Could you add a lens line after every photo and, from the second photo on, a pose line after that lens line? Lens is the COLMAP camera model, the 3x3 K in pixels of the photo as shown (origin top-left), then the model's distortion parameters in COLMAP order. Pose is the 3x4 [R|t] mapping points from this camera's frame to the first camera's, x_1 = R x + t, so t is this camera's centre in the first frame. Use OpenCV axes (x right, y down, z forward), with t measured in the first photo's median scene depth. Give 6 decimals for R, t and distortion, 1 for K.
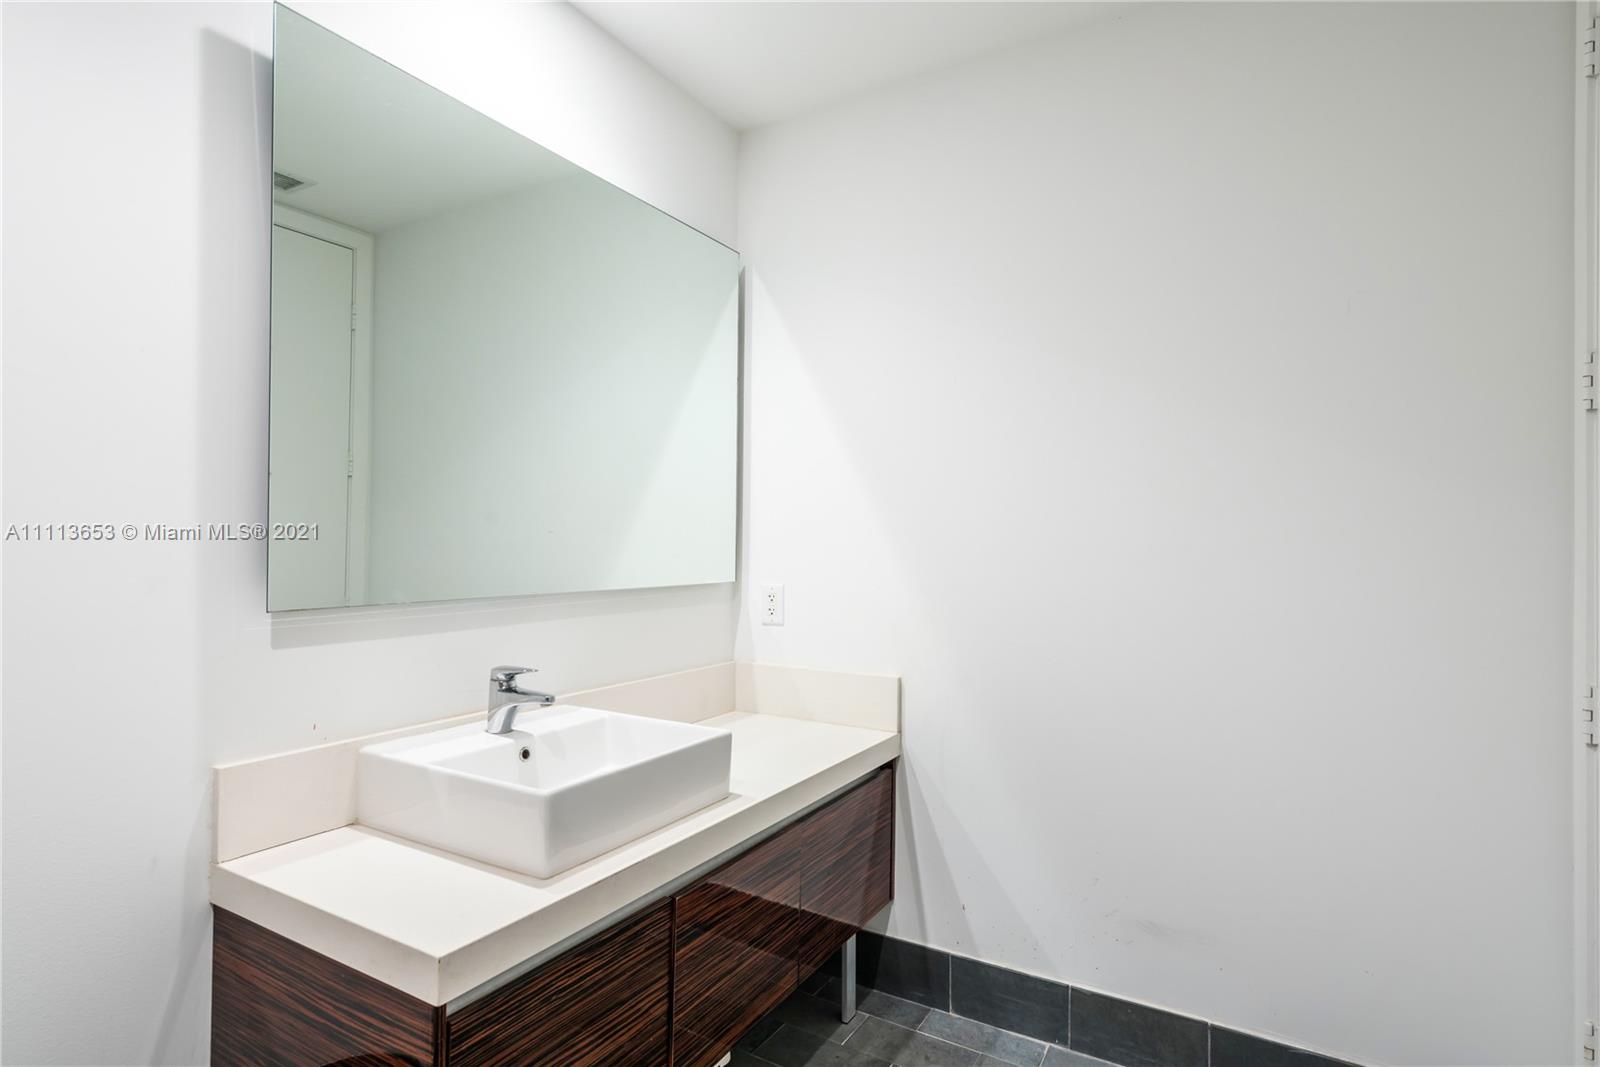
lens RADIAL K [[819.2, 0, 800.0], [0, 819.2, 533.5], [0, 0, 1]] dist [-0.000753, -0.000216]
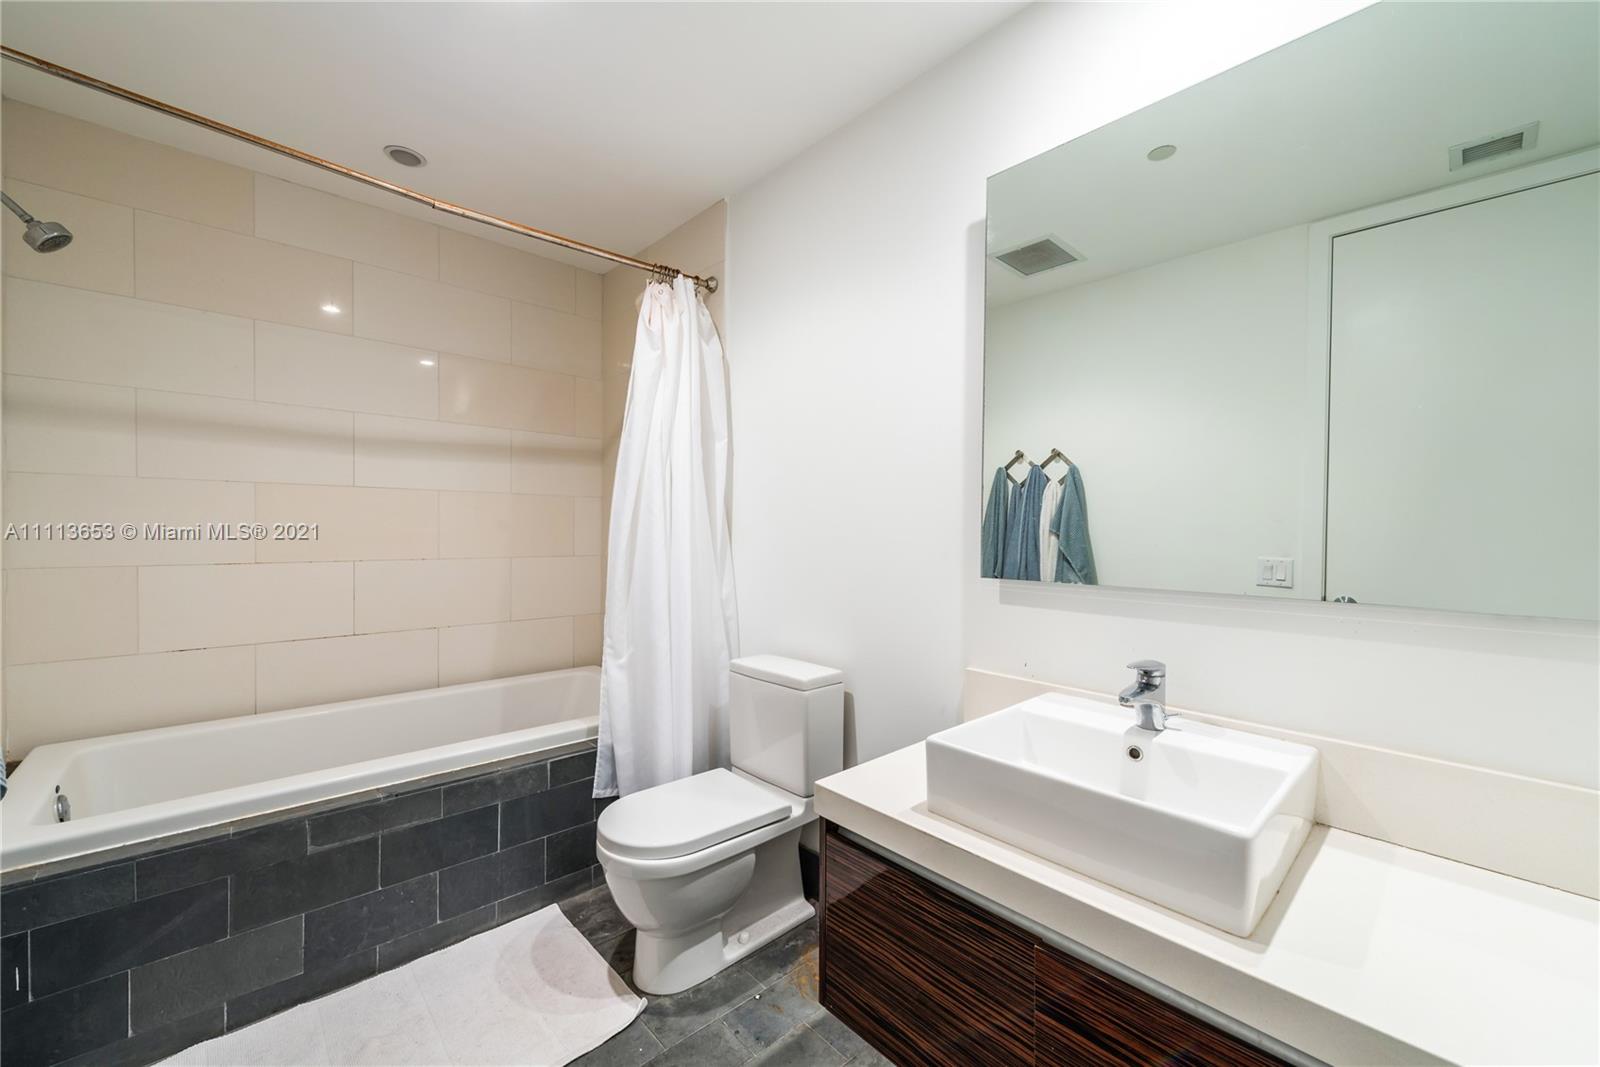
lens RADIAL K [[629.4, 0, 800.0], [0, 629.4, 533.5], [0, 0, 1]] dist [-0.001118, -0.000242]
pose [[-0.289179, -0.004378, -0.957265, 0.583376], [-0.005054, 0.999983, -0.003047, 0.019255], [0.957262, 0.003957, -0.289196, 1.007838]]
